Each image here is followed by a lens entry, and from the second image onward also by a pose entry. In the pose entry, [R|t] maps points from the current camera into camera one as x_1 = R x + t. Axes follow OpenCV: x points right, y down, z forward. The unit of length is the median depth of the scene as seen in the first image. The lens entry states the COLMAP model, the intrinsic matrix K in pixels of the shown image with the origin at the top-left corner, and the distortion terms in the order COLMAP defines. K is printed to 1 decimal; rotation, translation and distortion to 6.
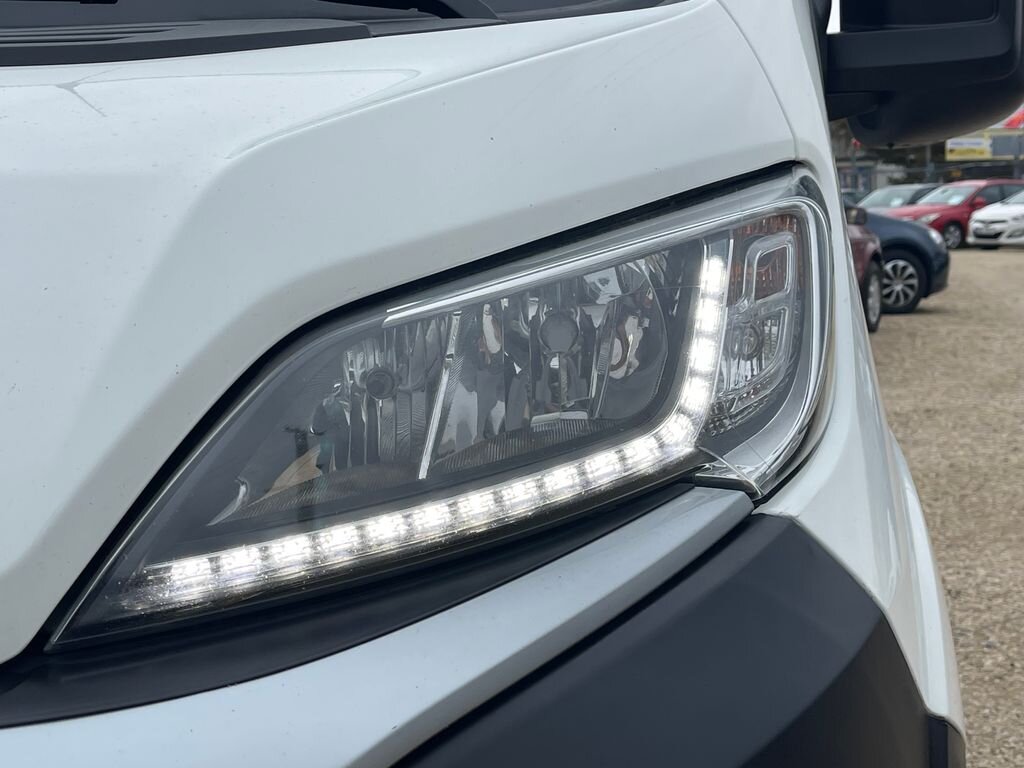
lens RADIAL K [[1530.6, 0, 512.0], [0, 1530.6, 384.0], [0, 0, 1]] dist [0.268131, -1.103645]
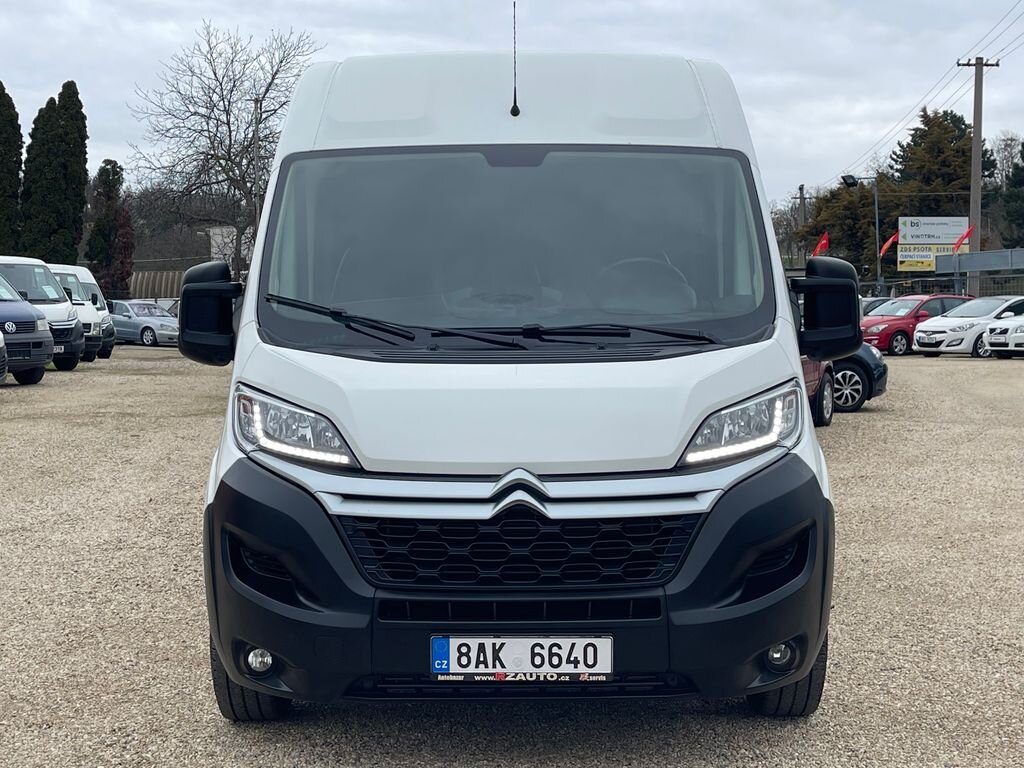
lens RADIAL K [[1530.6, 0, 512.0], [0, 1530.6, 384.0], [0, 0, 1]] dist [0.268131, -1.103645]
pose [[0.999699, 0.006880, 0.023544, -0.067138], [-0.005423, 0.998099, -0.061393, 0.013537], [-0.023922, 0.061247, 0.997836, -0.311357]]
